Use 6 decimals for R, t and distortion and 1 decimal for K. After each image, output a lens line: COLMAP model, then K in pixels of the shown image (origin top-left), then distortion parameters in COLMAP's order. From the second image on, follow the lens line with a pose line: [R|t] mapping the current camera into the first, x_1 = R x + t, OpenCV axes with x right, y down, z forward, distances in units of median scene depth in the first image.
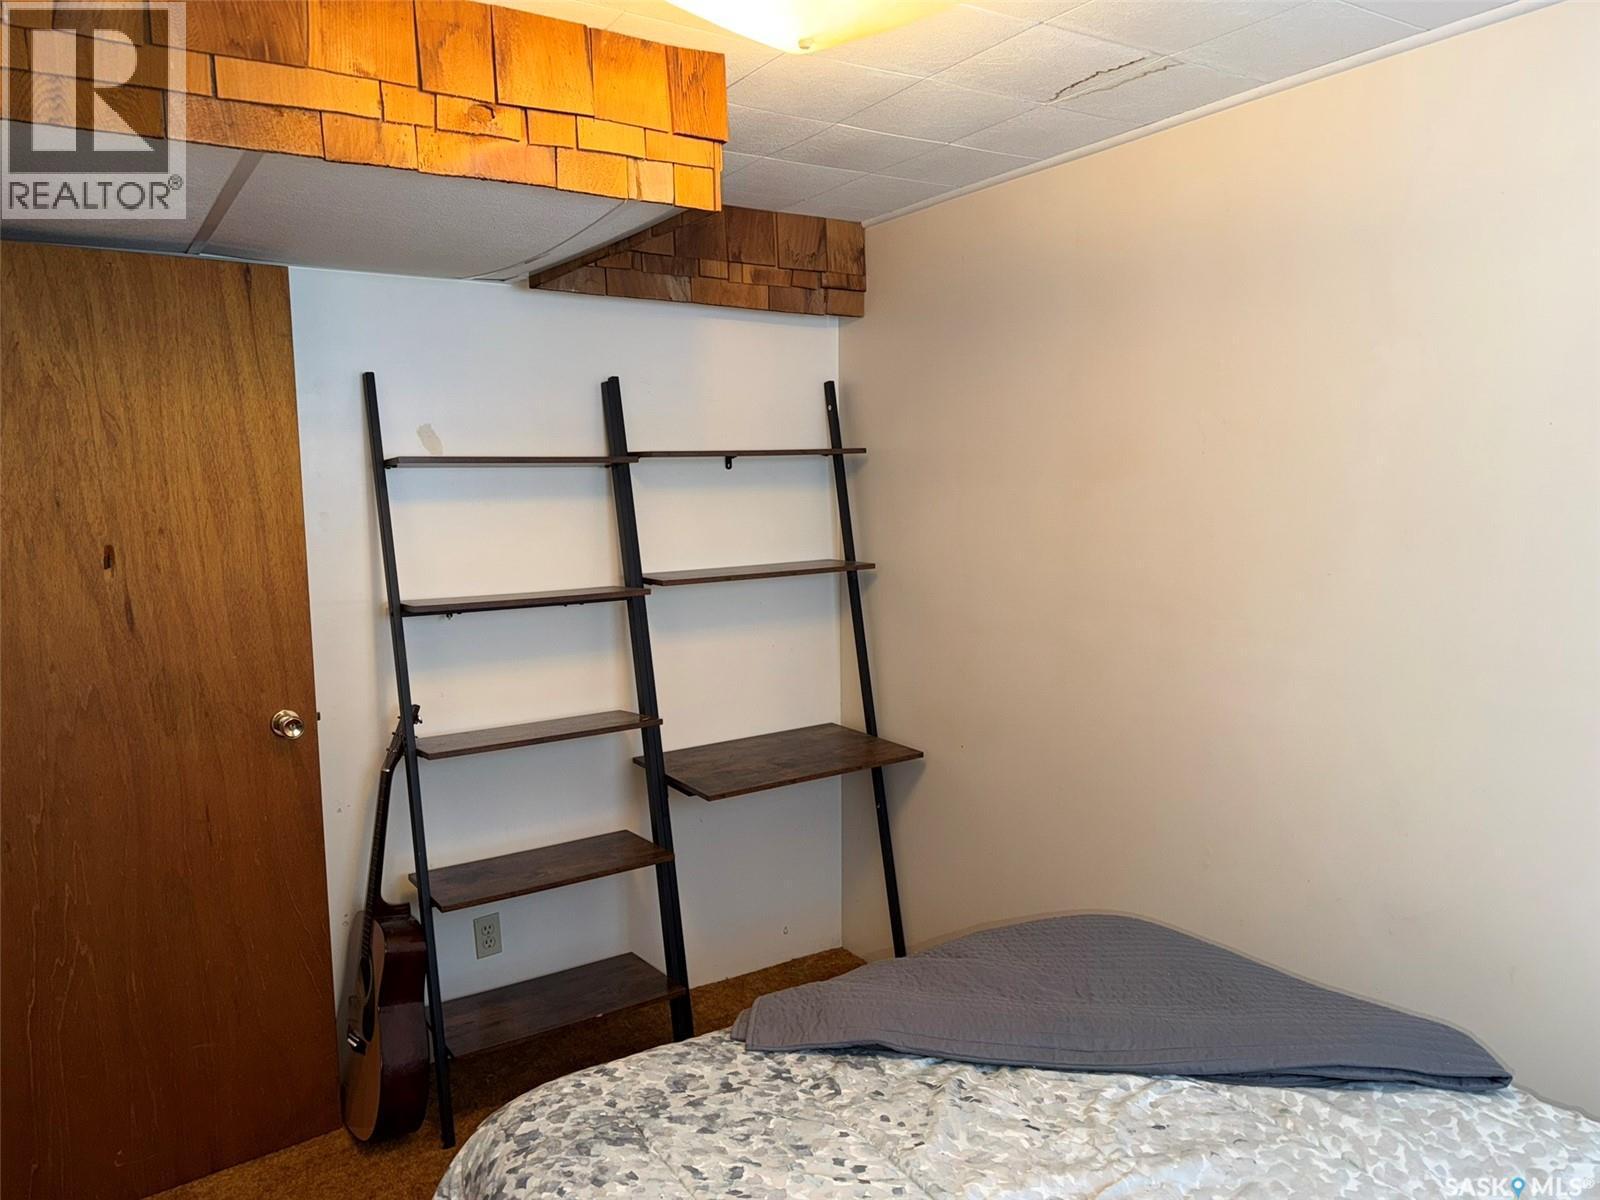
lens RADIAL K [[1133.4, 0, 803.0], [0, 1133.4, 588.4], [0, 0, 1]] dist [0.068452, -0.053413]
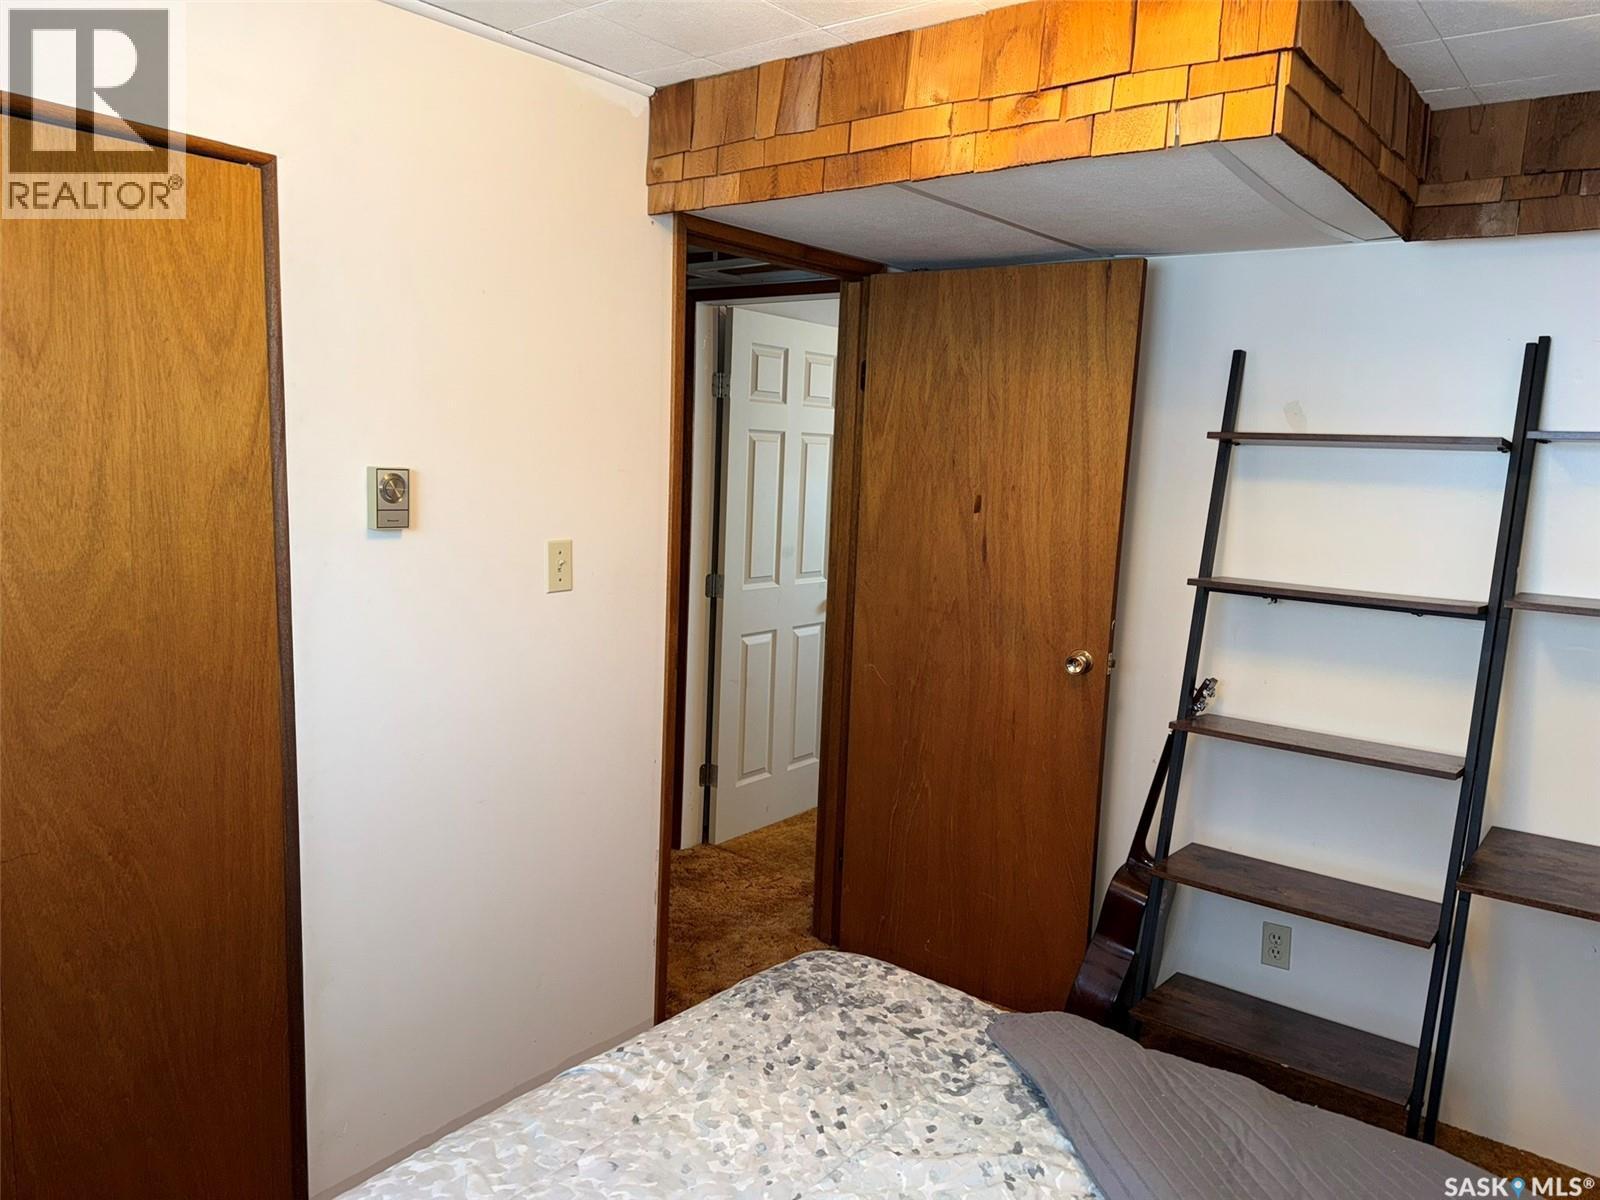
lens RADIAL K [[1133.4, 0, 786.5], [0, 1133.4, 611.7], [0, 0, 1]] dist [0.068452, -0.053413]
pose [[0.327043, 0.162407, -0.930949, 0.562392], [-0.140111, 0.982567, 0.122191, -0.034180], [0.934565, 0.090474, 0.344097, 0.354628]]
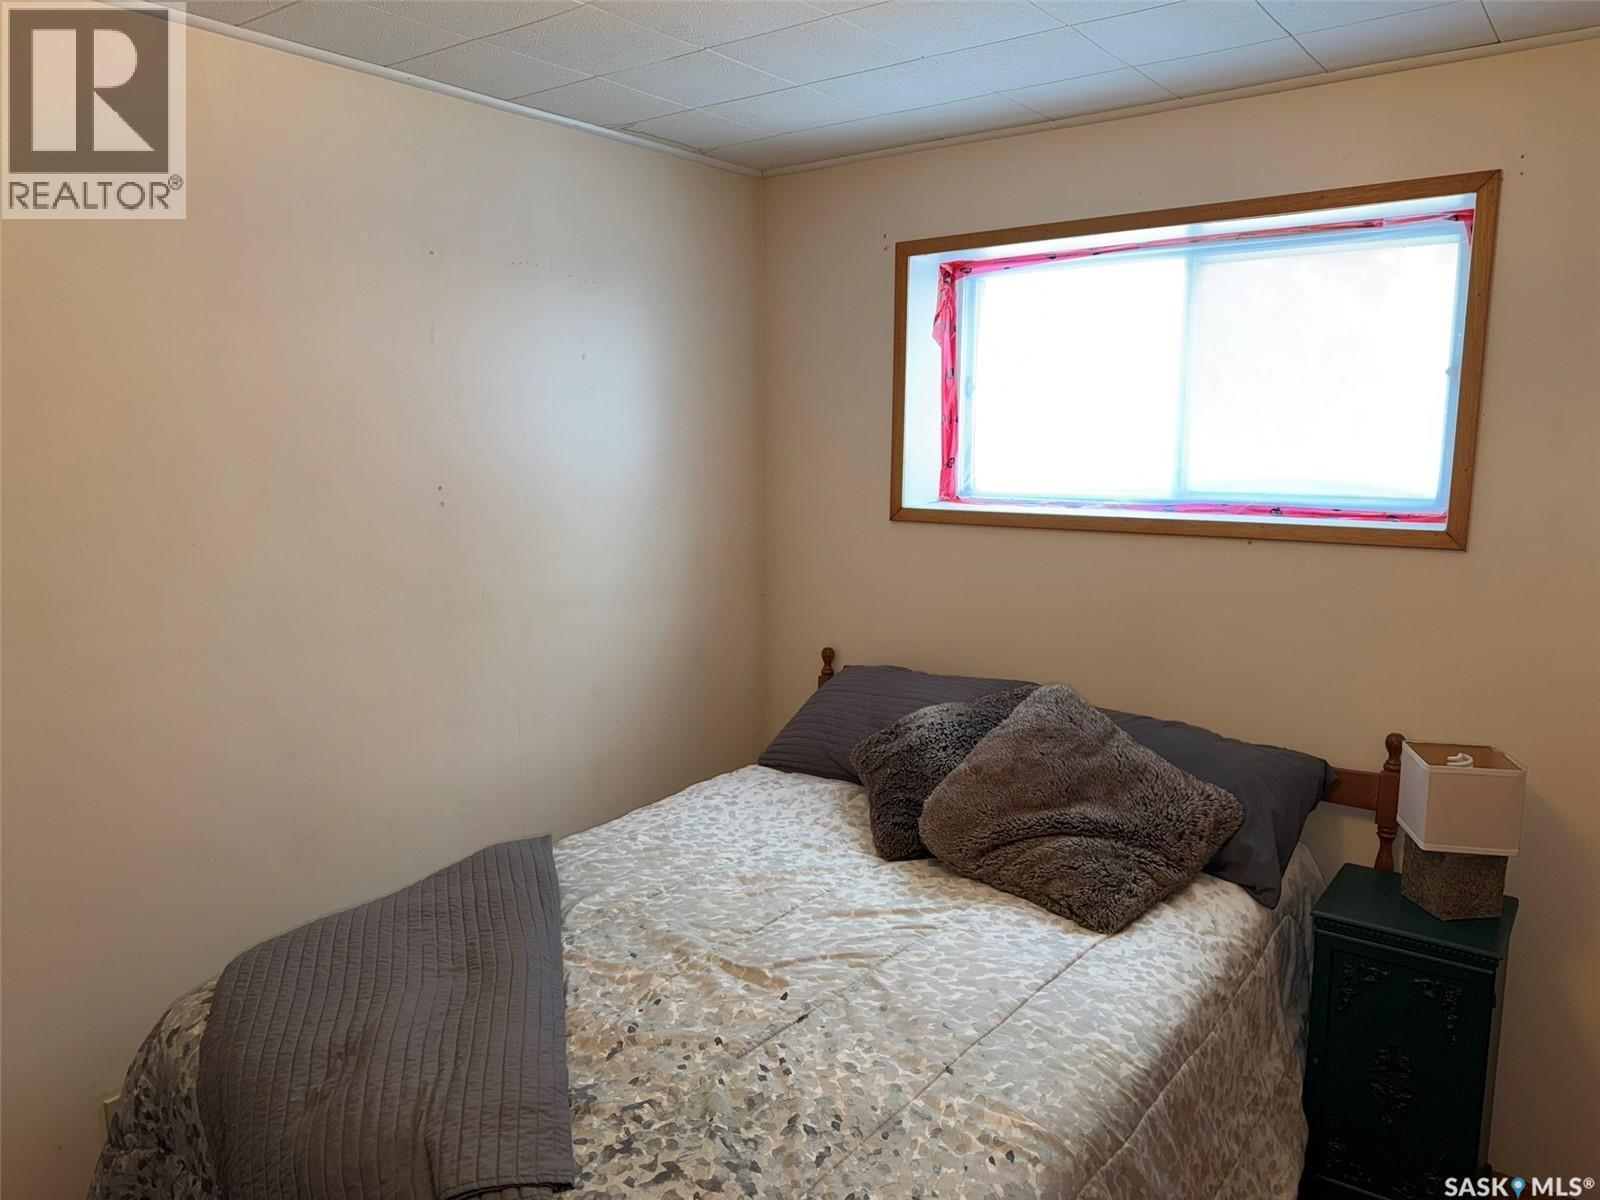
lens RADIAL K [[1133.4, 0, 791.7], [0, 1133.4, 608.9], [0, 0, 1]] dist [0.068452, -0.053413]
pose [[-0.354957, -0.144083, 0.923713, -0.576734], [0.093121, 0.977689, 0.188287, -0.085688], [-0.930233, 0.152851, -0.333620, 0.798610]]
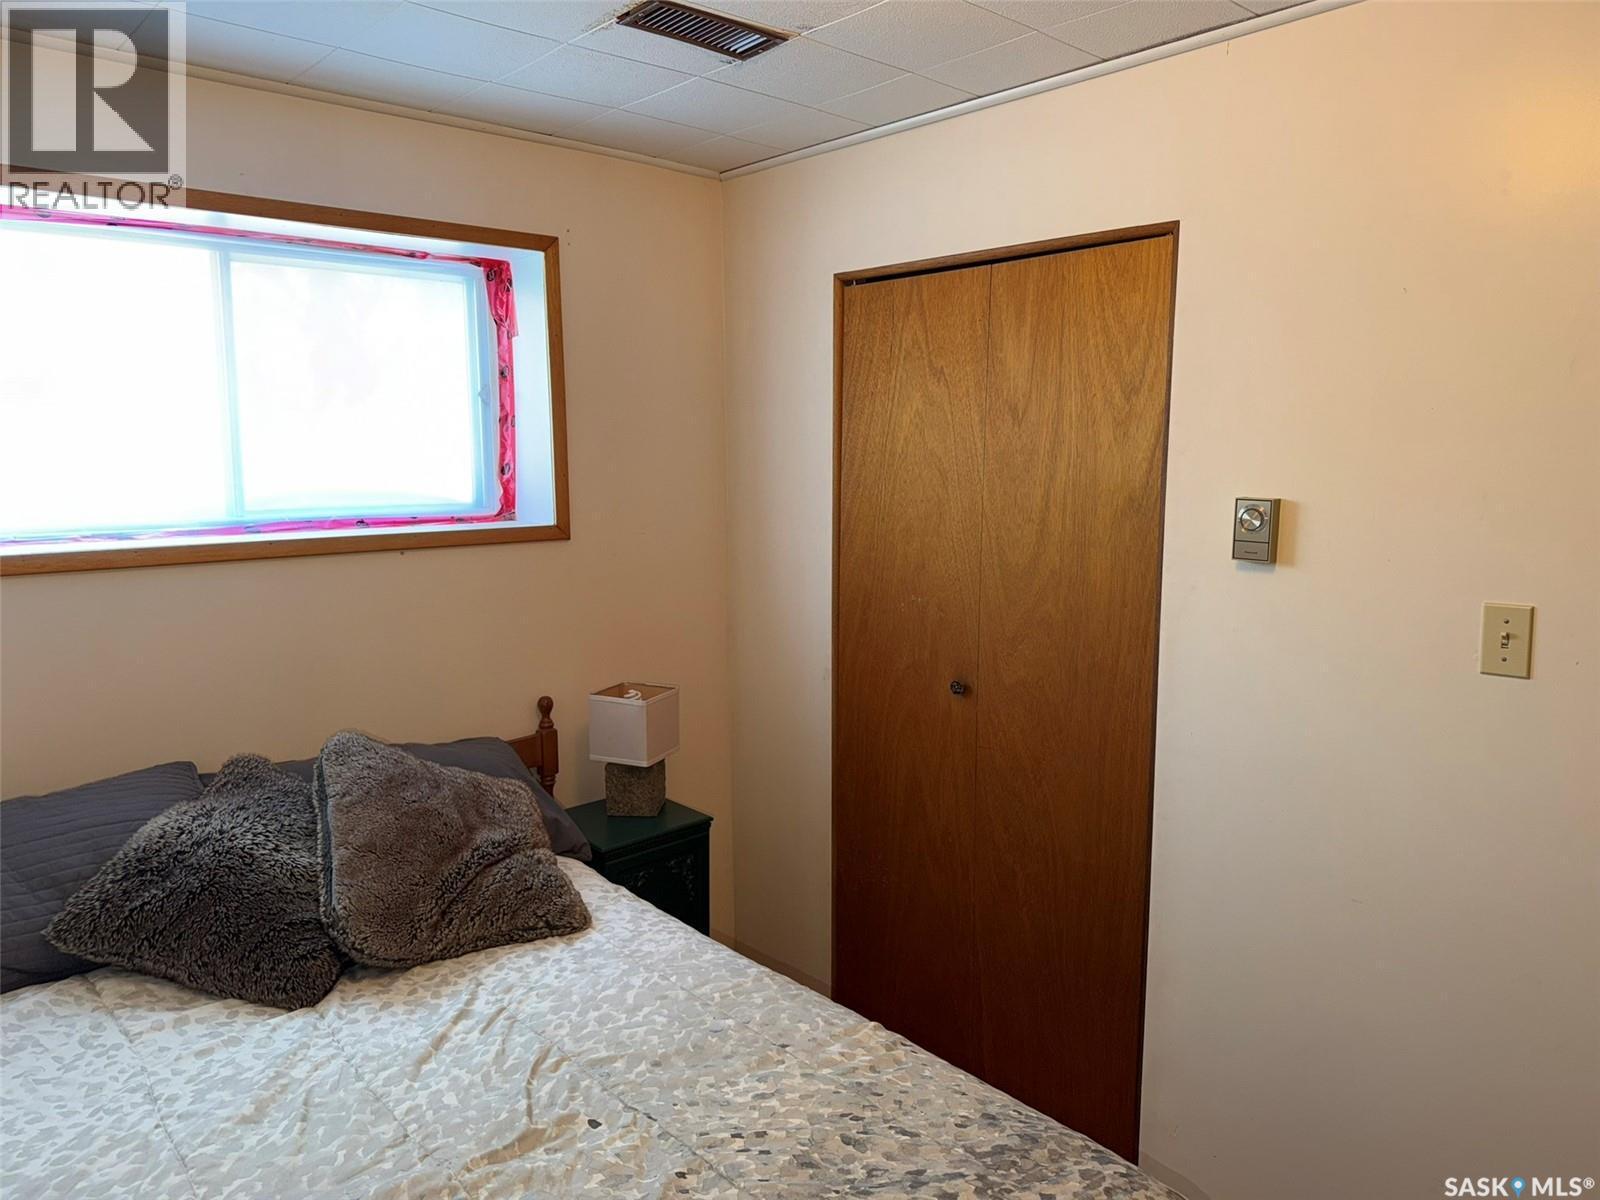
lens RADIAL K [[1133.4, 0, 813.1], [0, 1133.4, 602.4], [0, 0, 1]] dist [0.068452, -0.053413]
pose [[-0.984867, 0.034827, -0.169775, 0.088540], [-0.006136, 0.971980, 0.234984, -0.116707], [0.173202, 0.232470, -0.957057, 1.154833]]
